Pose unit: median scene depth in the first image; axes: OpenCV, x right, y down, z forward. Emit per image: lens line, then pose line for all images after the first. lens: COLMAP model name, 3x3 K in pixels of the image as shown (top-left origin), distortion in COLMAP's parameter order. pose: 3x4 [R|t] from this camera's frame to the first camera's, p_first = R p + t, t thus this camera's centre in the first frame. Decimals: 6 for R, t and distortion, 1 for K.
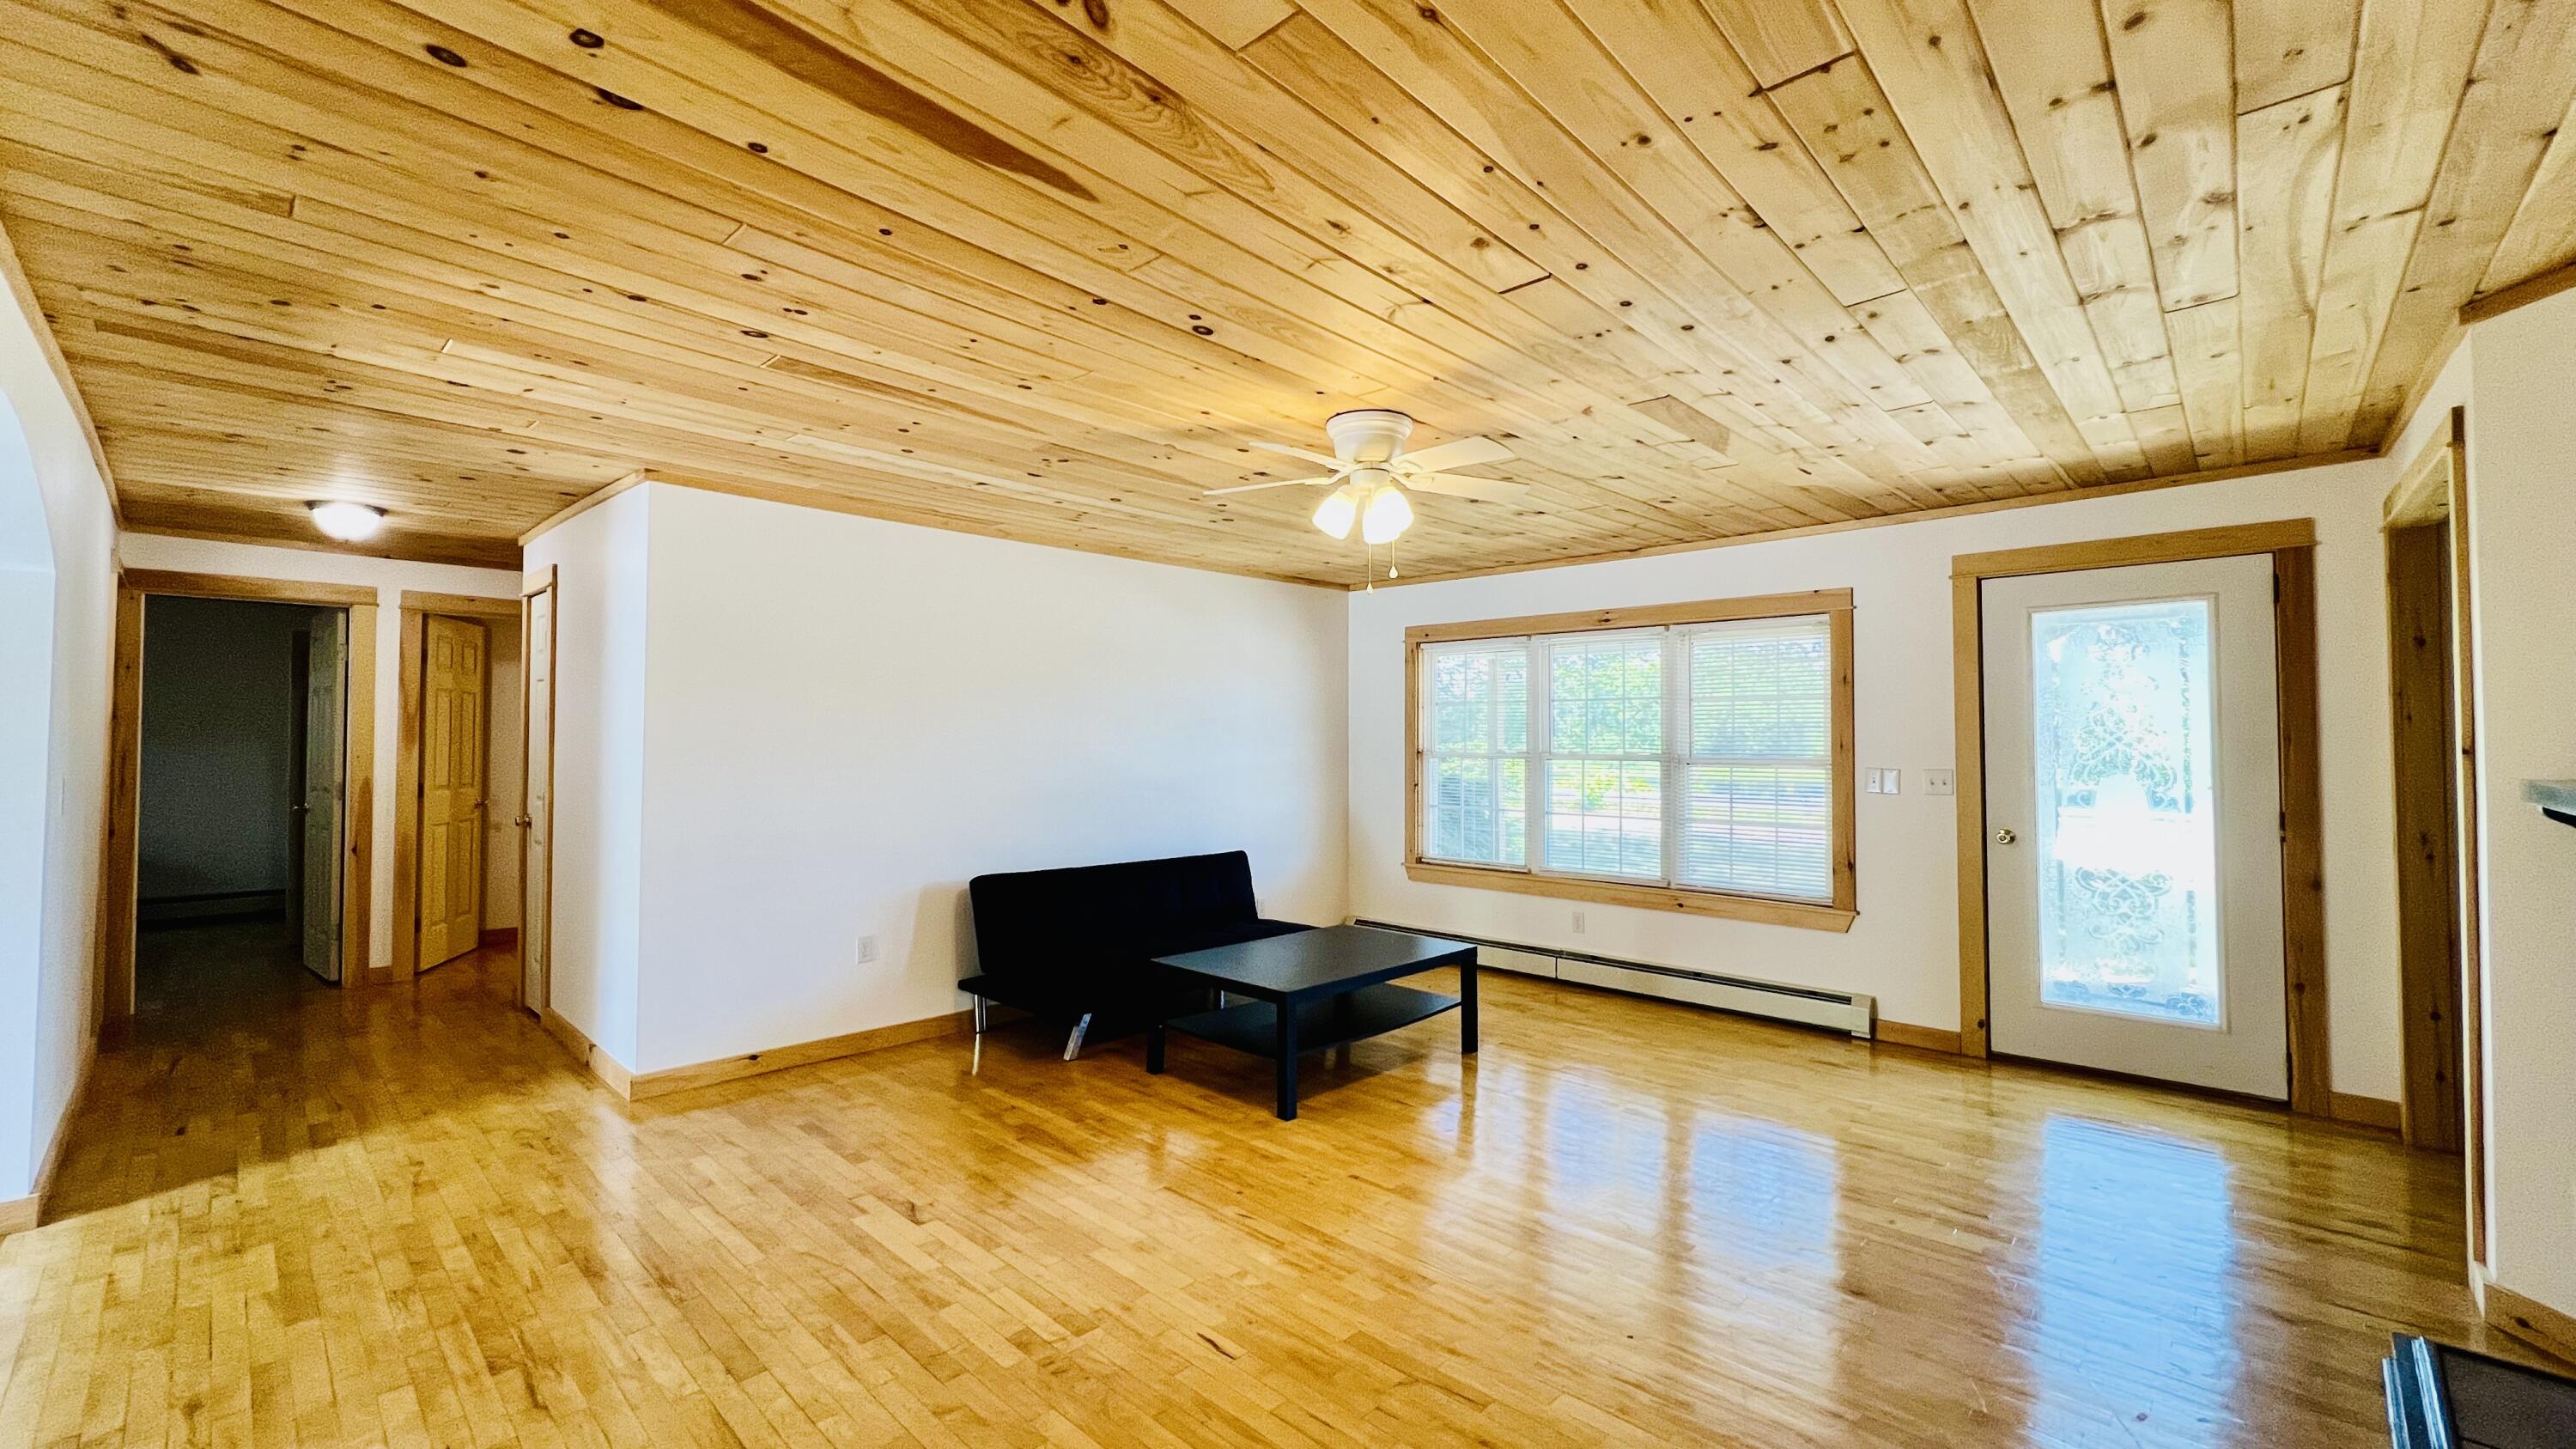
lens RADIAL K [[1021.0, 0, 1280.1], [0, 1021.0, 716.7], [0, 0, 1]] dist [-0.001389, -0.000491]
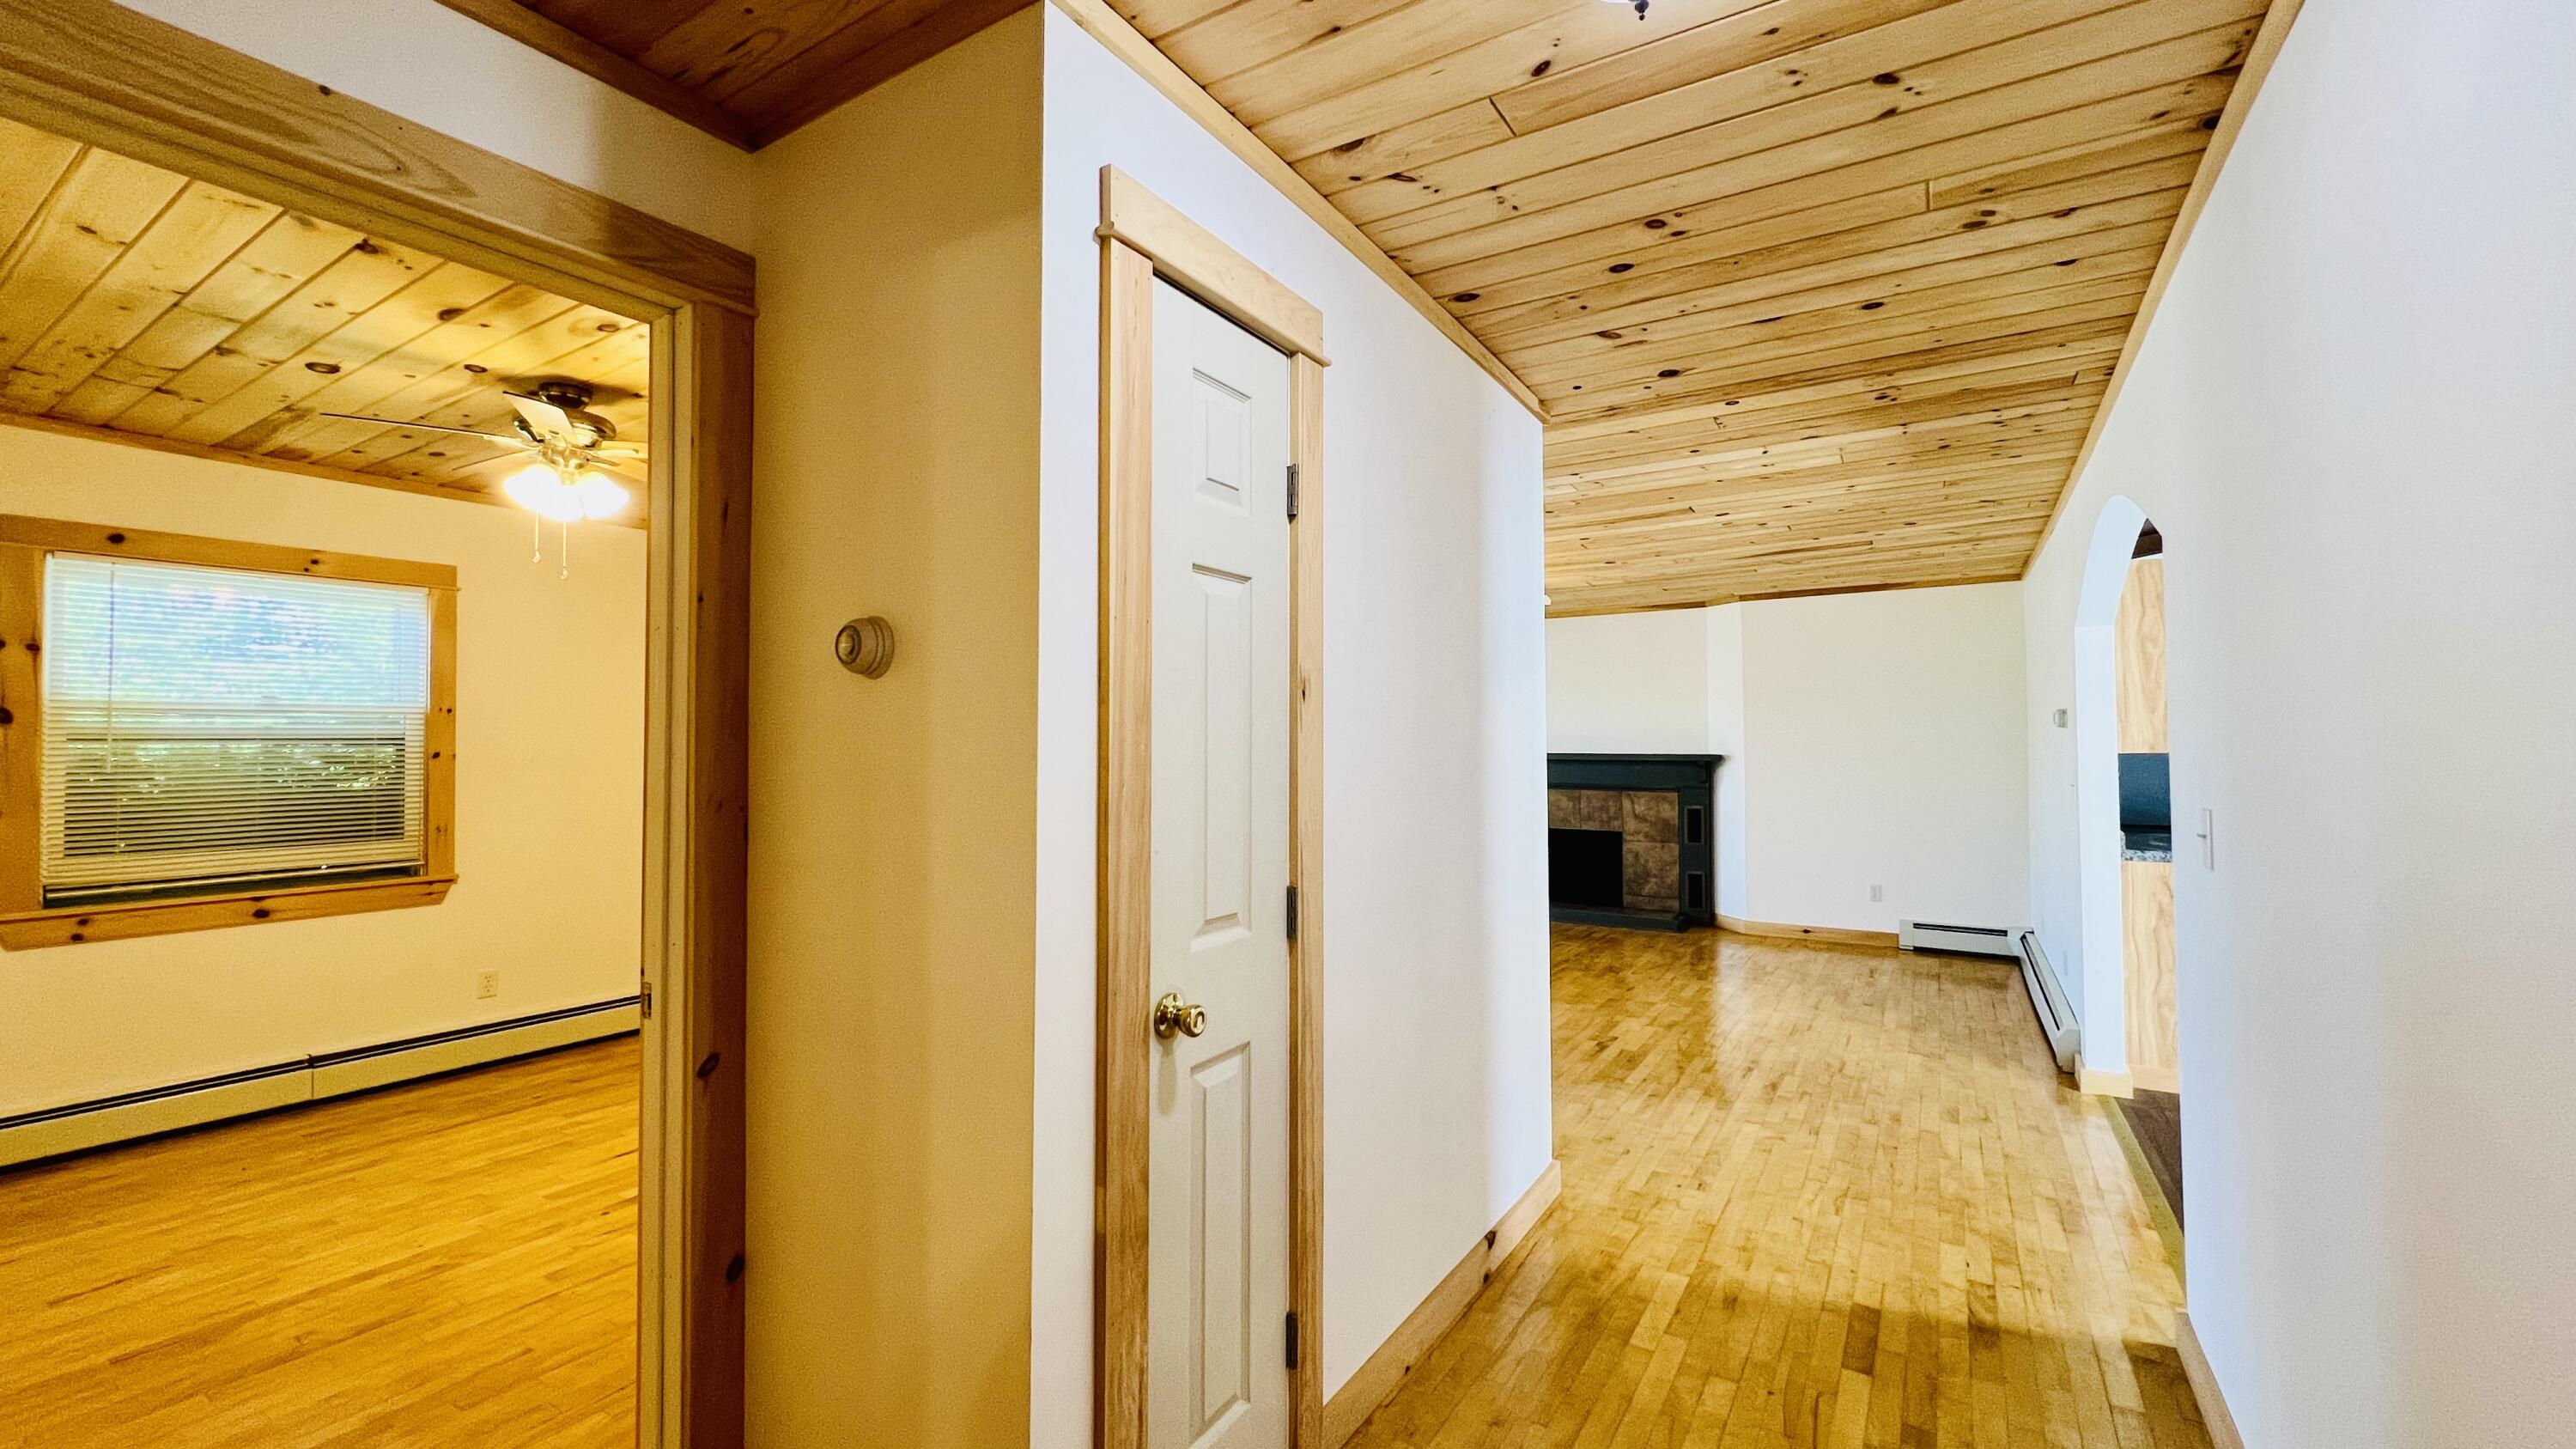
lens RADIAL K [[1050.9, 0, 1272.7], [0, 1050.9, 717.1], [0, 0, 1]] dist [-0.001693, 0.000421]
pose [[-0.191487, 0.022260, 0.981243, -1.051311], [-0.023395, 0.999355, -0.027237, 0.022634], [-0.981216, -0.028171, -0.190843, 1.031613]]
